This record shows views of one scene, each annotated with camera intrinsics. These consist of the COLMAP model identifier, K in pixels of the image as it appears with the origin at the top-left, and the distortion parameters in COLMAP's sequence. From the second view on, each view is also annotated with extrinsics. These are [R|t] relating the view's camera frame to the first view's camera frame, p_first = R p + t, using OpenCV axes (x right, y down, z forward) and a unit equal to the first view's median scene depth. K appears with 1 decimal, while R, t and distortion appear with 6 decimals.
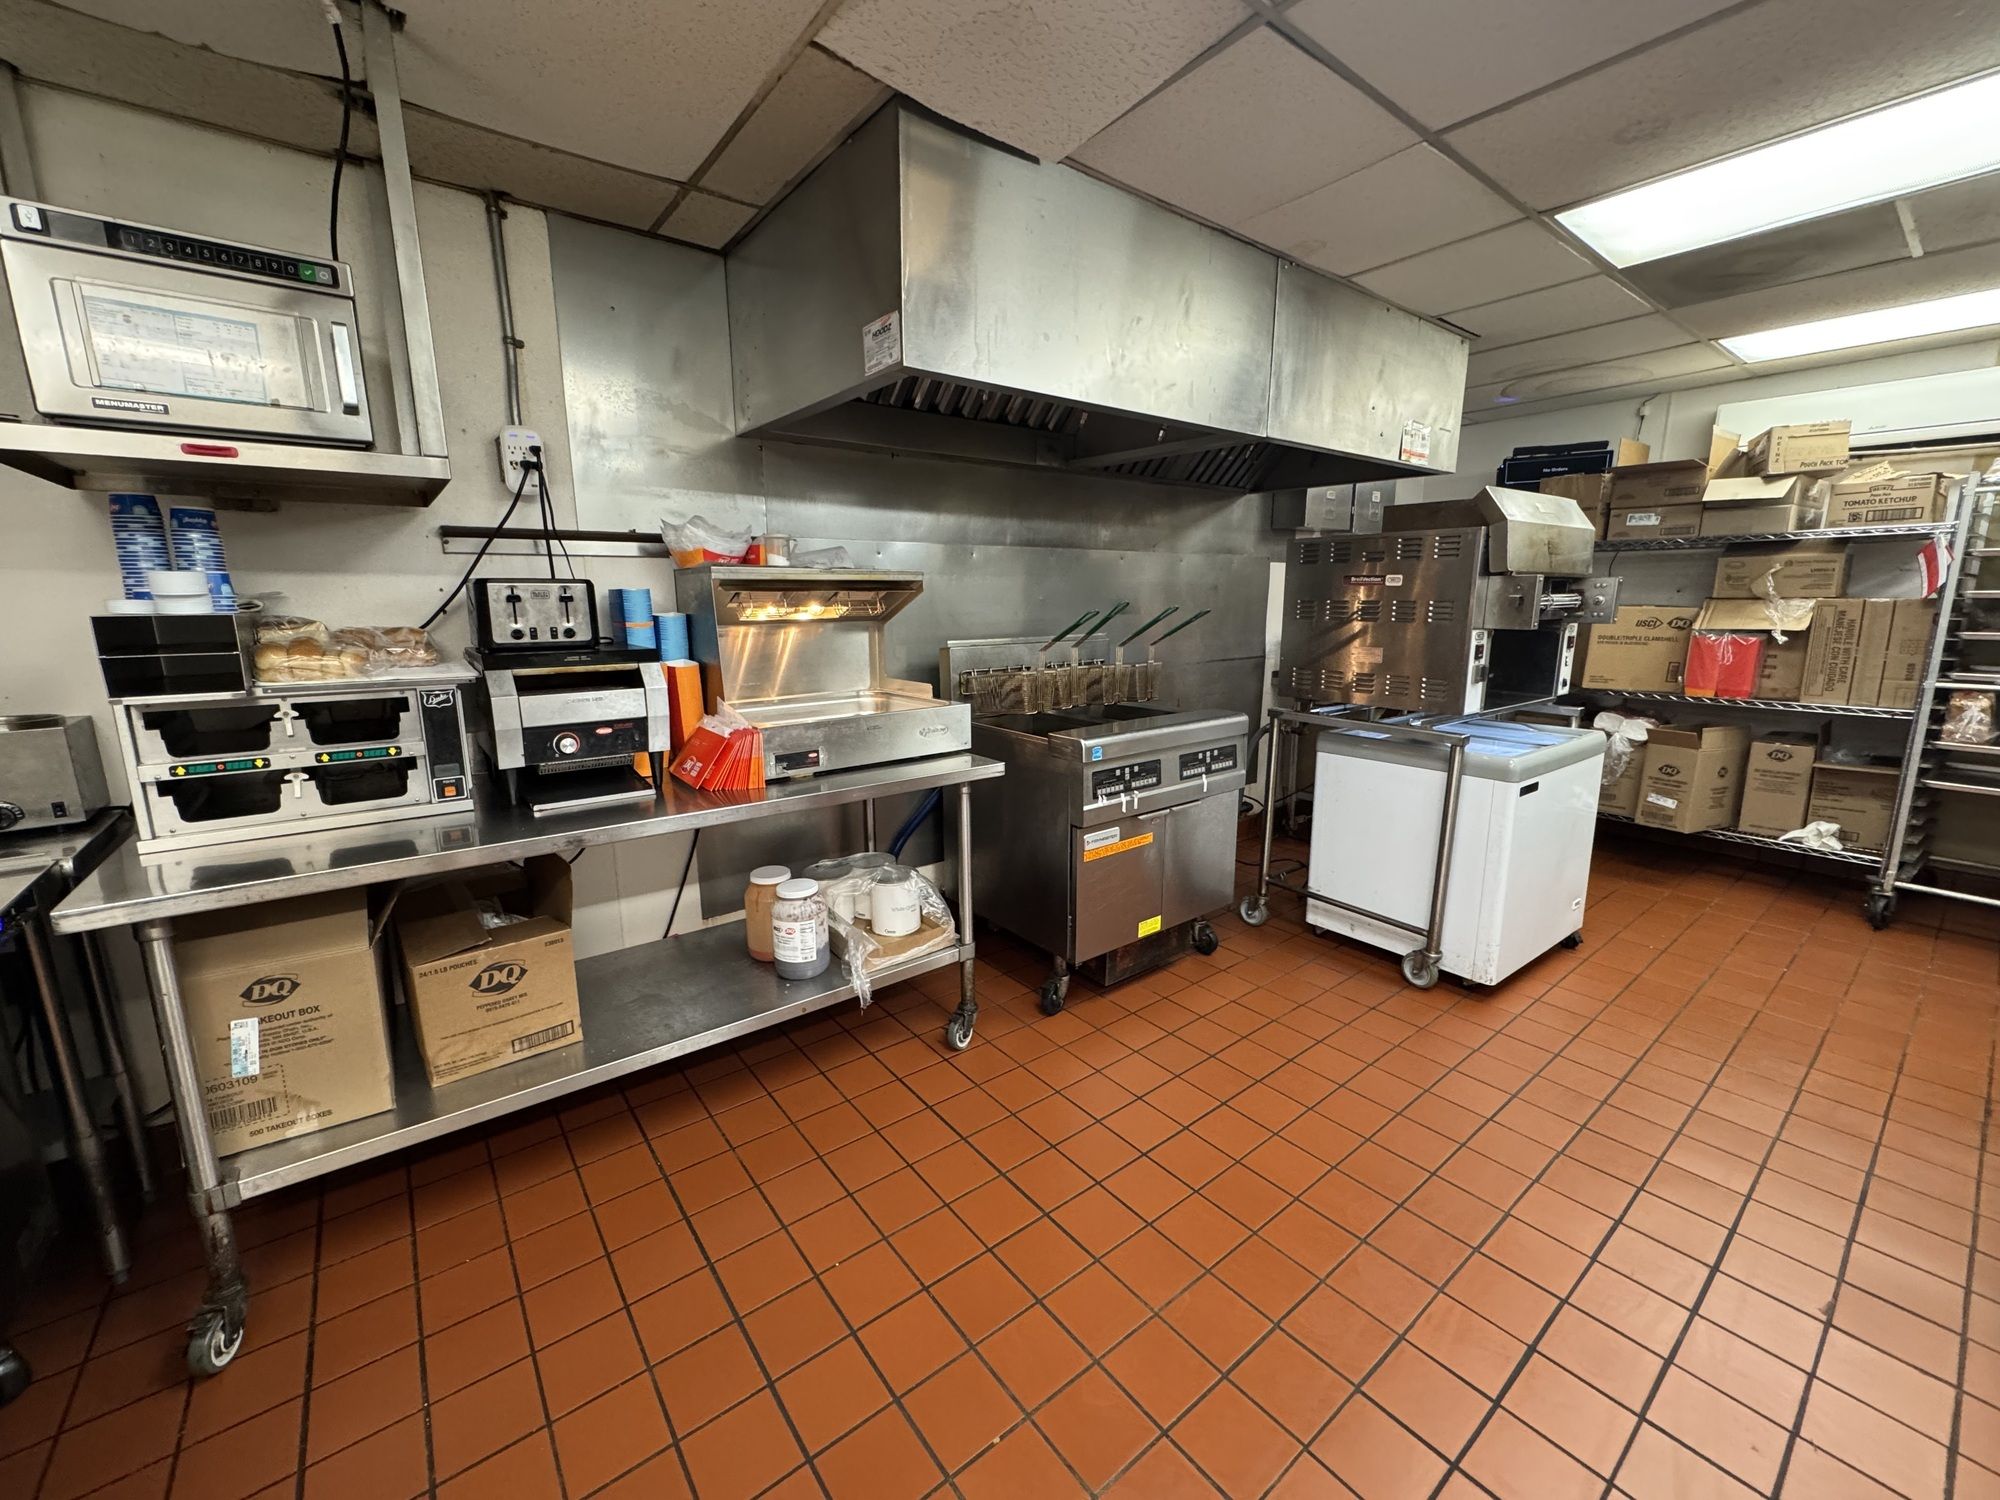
lens RADIAL K [[798.3, 0, 1004.6], [0, 798.3, 743.3], [0, 0, 1]] dist [-0.001720, 0.000655]
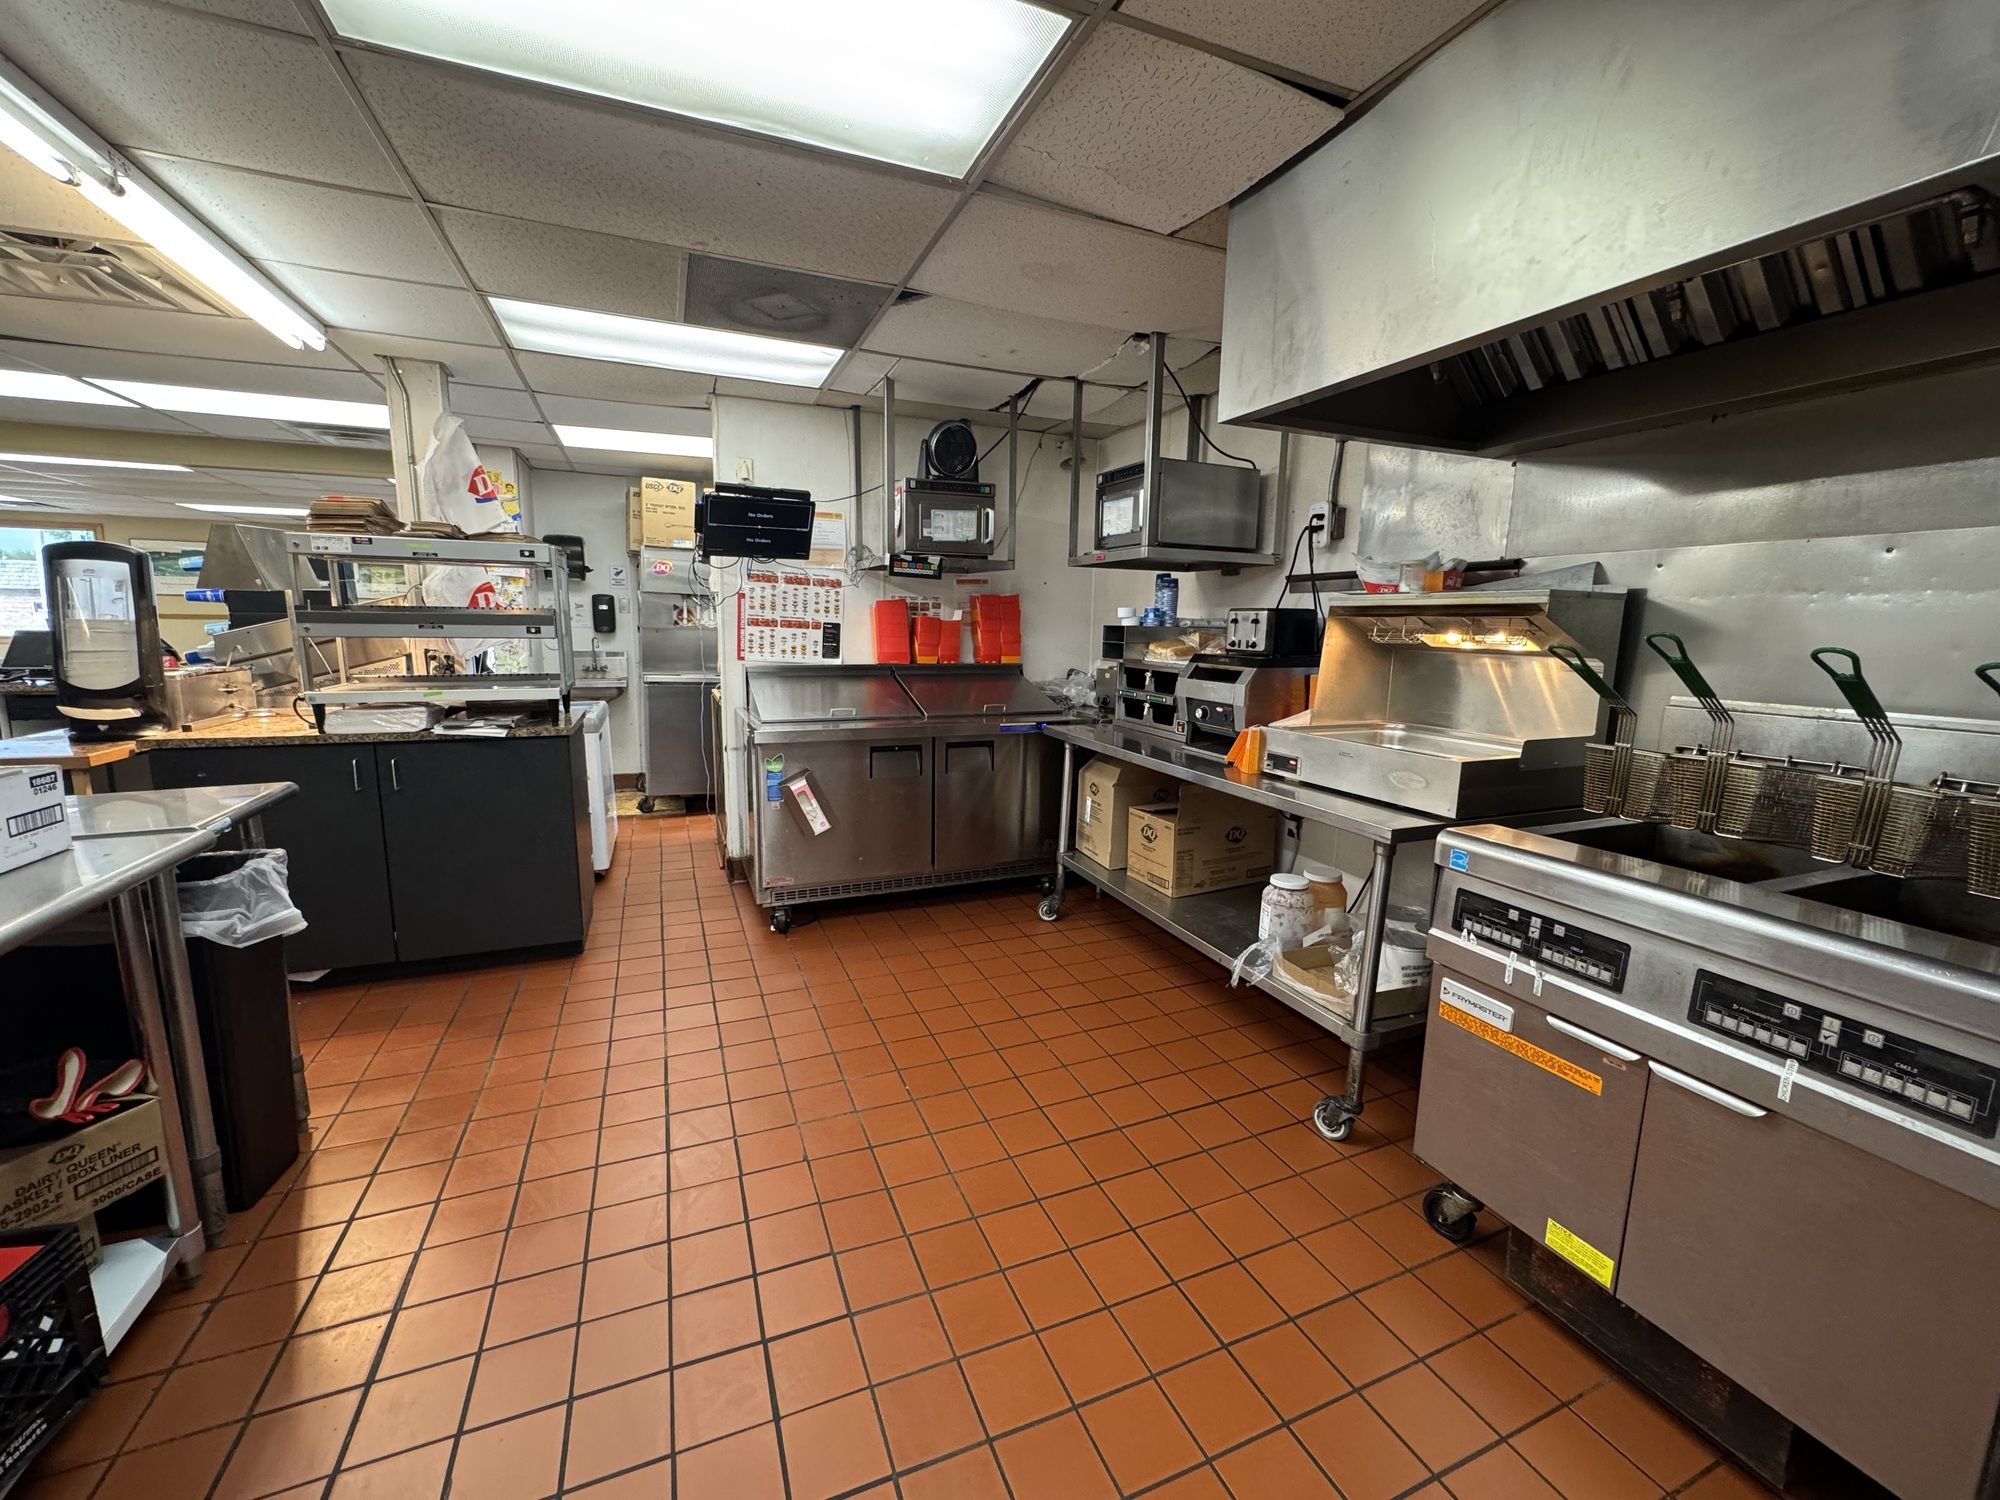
lens RADIAL K [[798.3, 0, 1000.3], [0, 798.3, 760.6], [0, 0, 1]] dist [-0.001720, 0.000655]
pose [[-0.262257, 0.160271, -0.951596, 0.819216], [-0.199915, 0.955695, 0.216057, -0.129952], [0.944063, 0.246901, -0.218597, 0.765349]]
